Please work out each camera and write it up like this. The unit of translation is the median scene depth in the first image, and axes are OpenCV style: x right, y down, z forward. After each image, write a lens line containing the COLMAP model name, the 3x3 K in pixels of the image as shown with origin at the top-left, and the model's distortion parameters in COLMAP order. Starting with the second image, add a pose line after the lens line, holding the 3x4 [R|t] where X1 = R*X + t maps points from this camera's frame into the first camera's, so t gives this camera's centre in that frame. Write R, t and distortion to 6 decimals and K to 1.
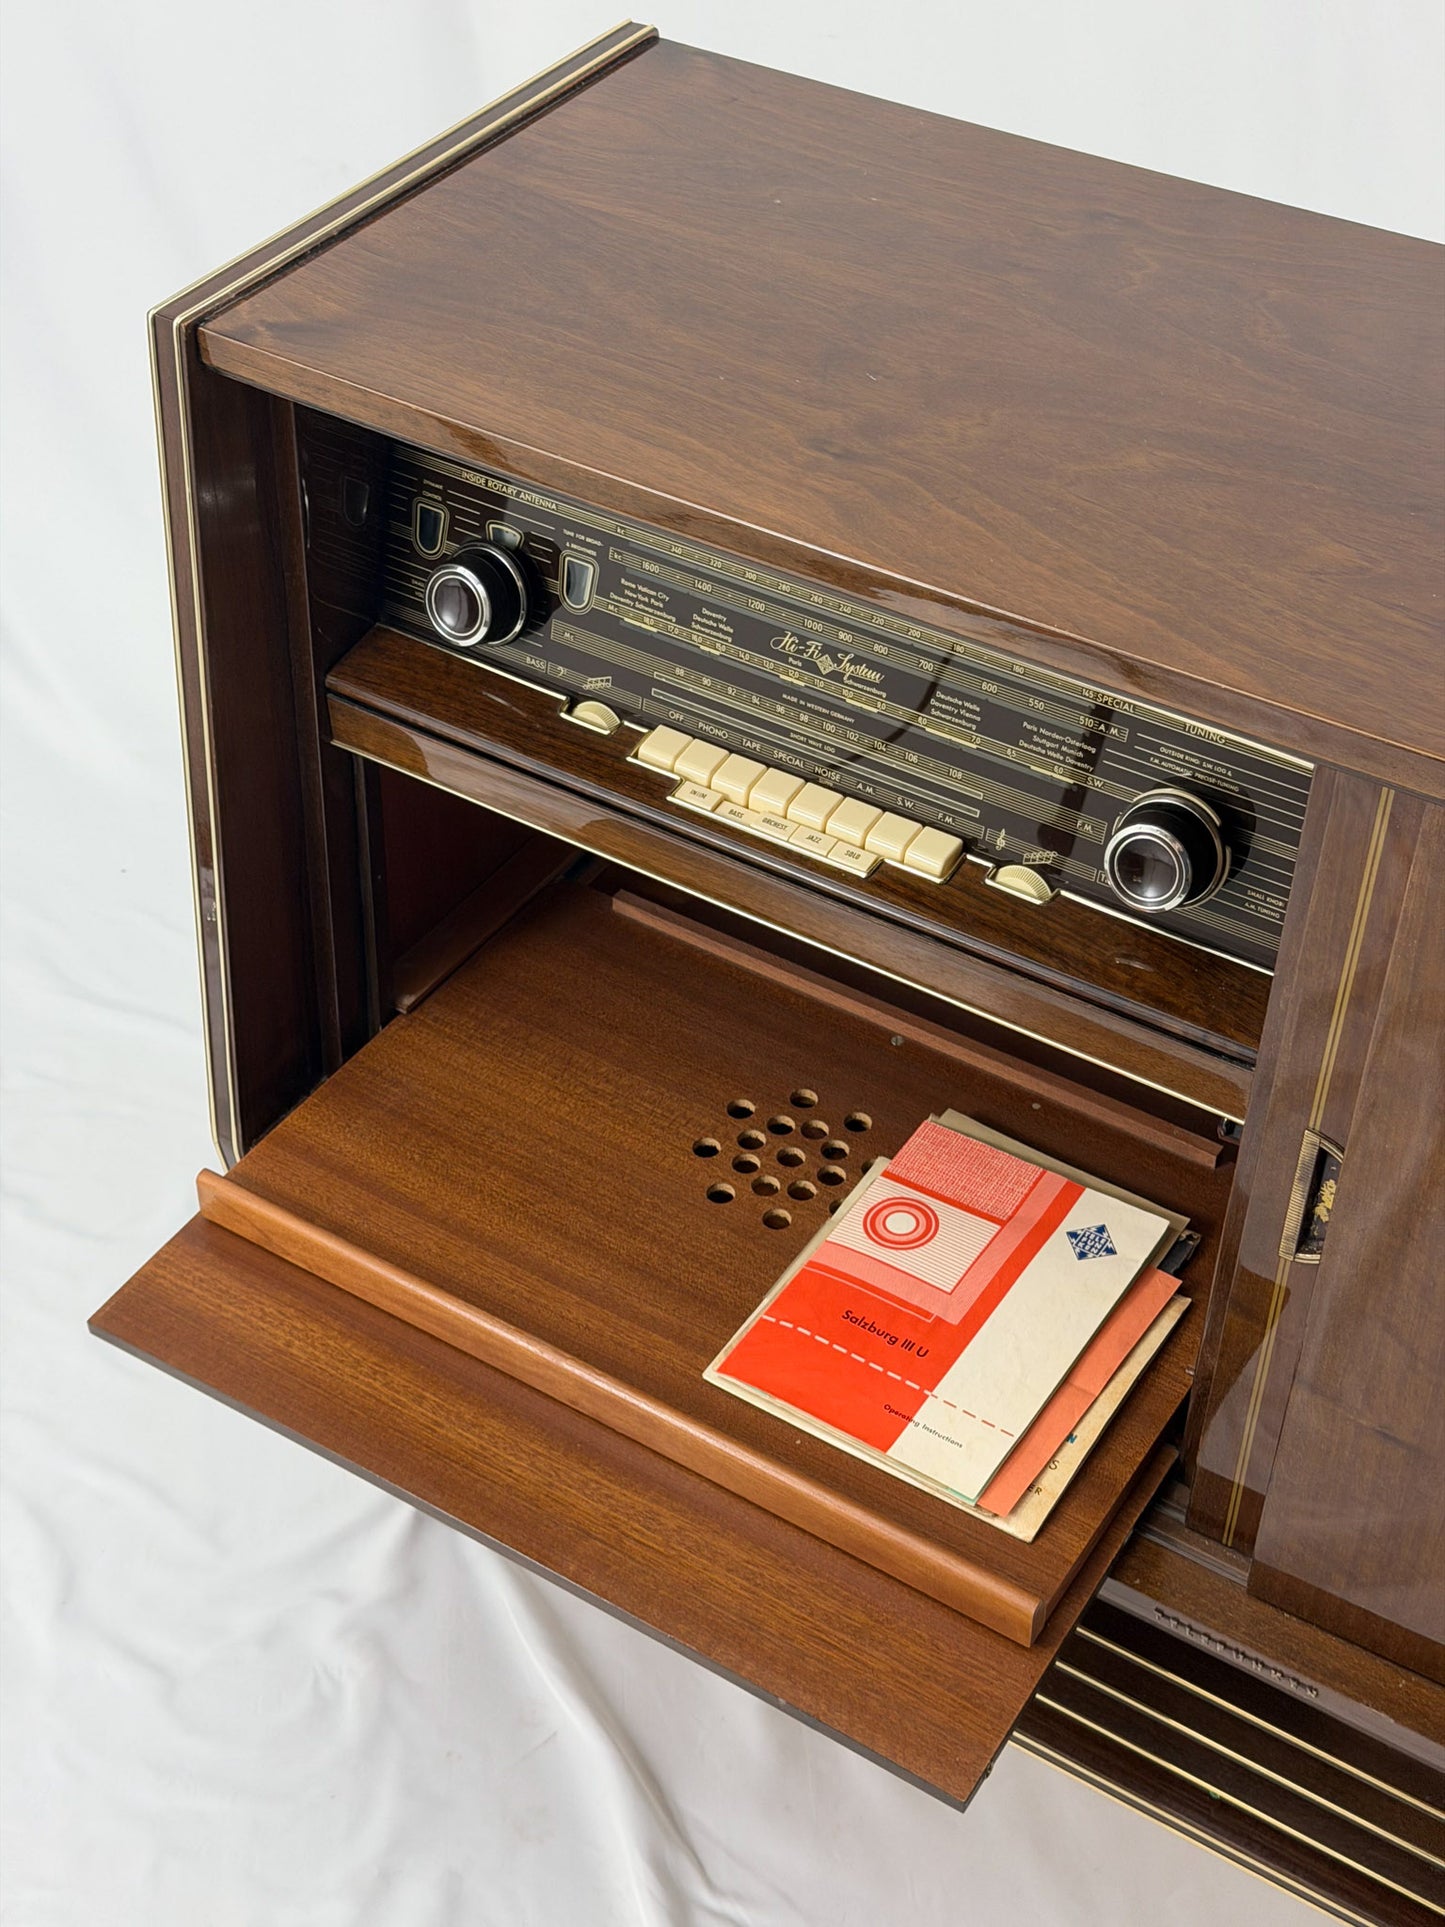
lens RADIAL K [[2710.1, 0, 733.8], [0, 2710.1, 955.4], [0, 0, 1]] dist [0.112280, 0.000000]
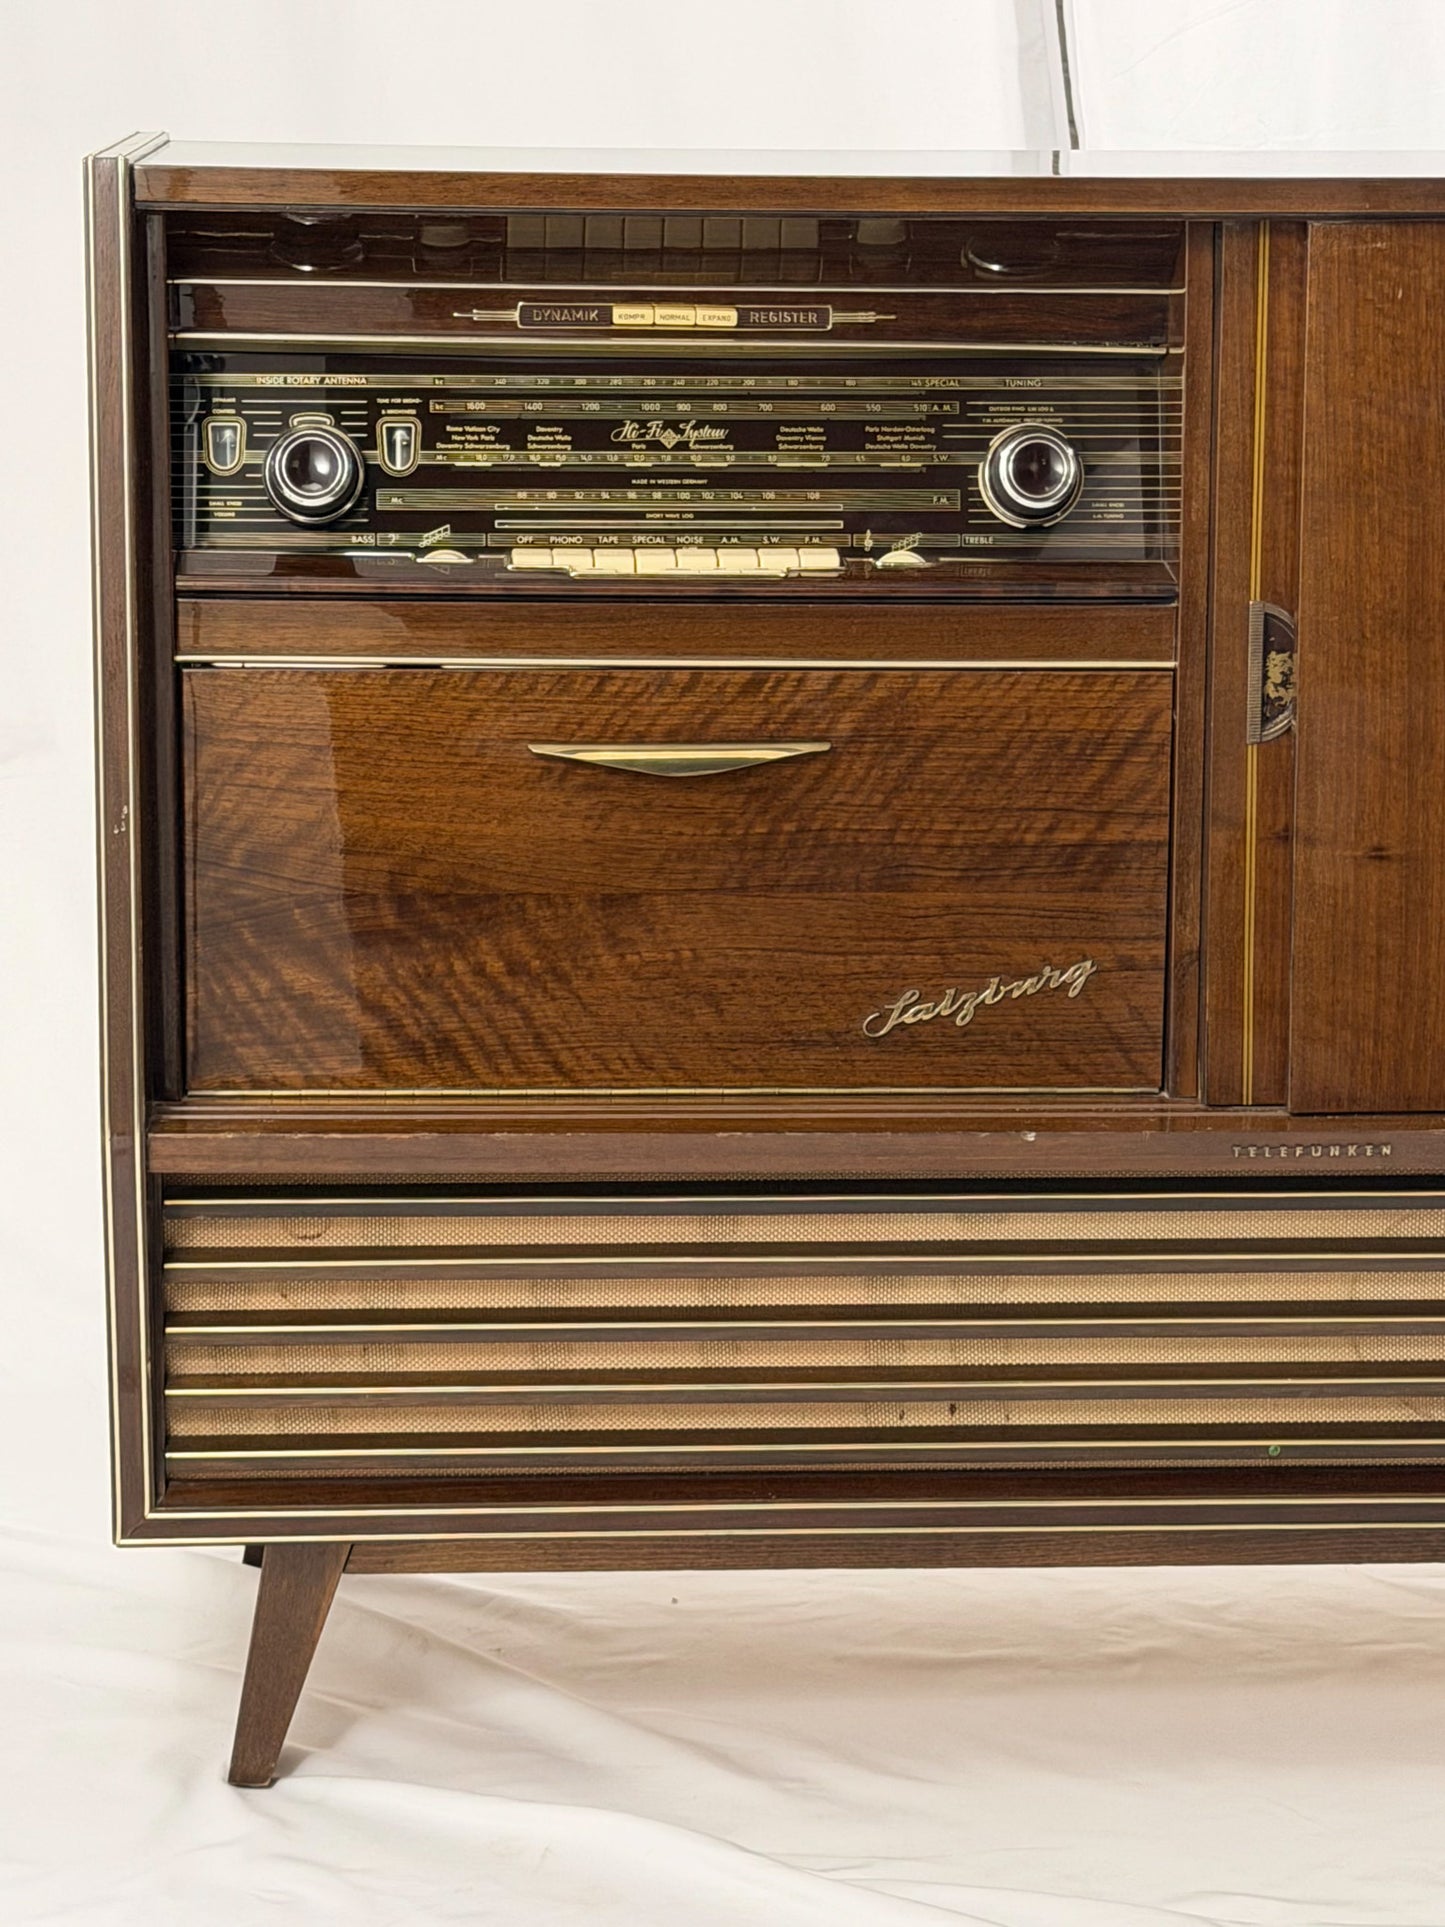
lens RADIAL K [[4251.6, 0, 689.9], [0, 4251.6, 973.6], [0, 0, 1]] dist [0.121832, 0.000000]
pose [[0.810504, -0.119947, 0.573320, -0.976193], [0.380360, 0.852134, -0.359436, 0.703109], [-0.445432, 0.509392, 0.736281, -0.177860]]
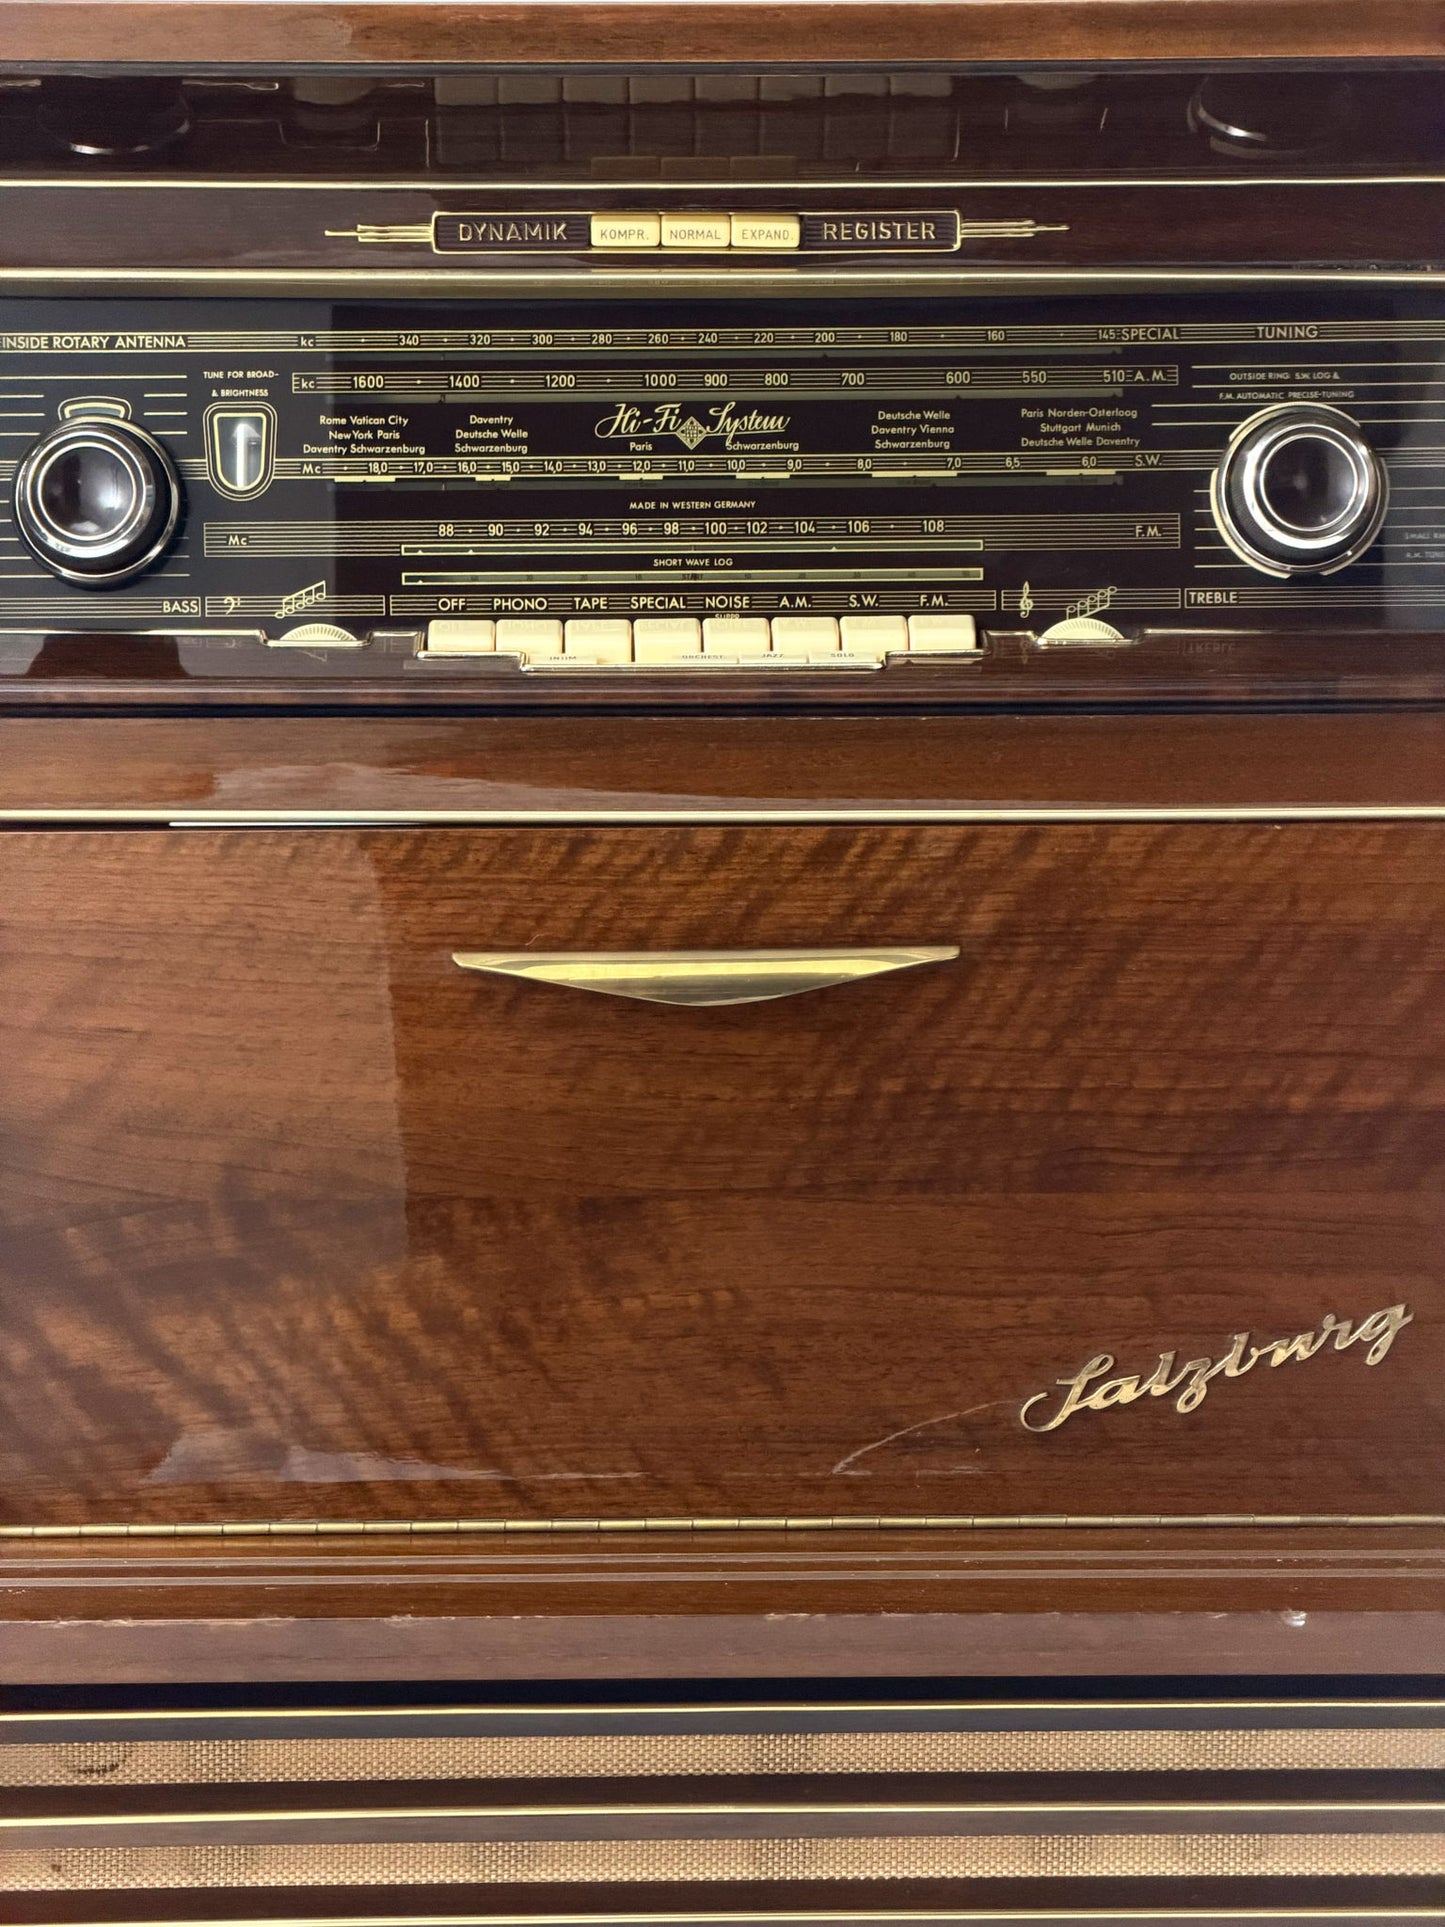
lens RADIAL K [[5700.0, 0, 728.4], [0, 5700.0, 981.4], [0, 0, 1]] dist [0.194204, 0.000000]
pose [[0.835233, -0.131970, 0.533825, -0.716611], [0.367643, 0.855932, -0.363621, 0.515265], [-0.408931, 0.499965, 0.763420, -0.007982]]
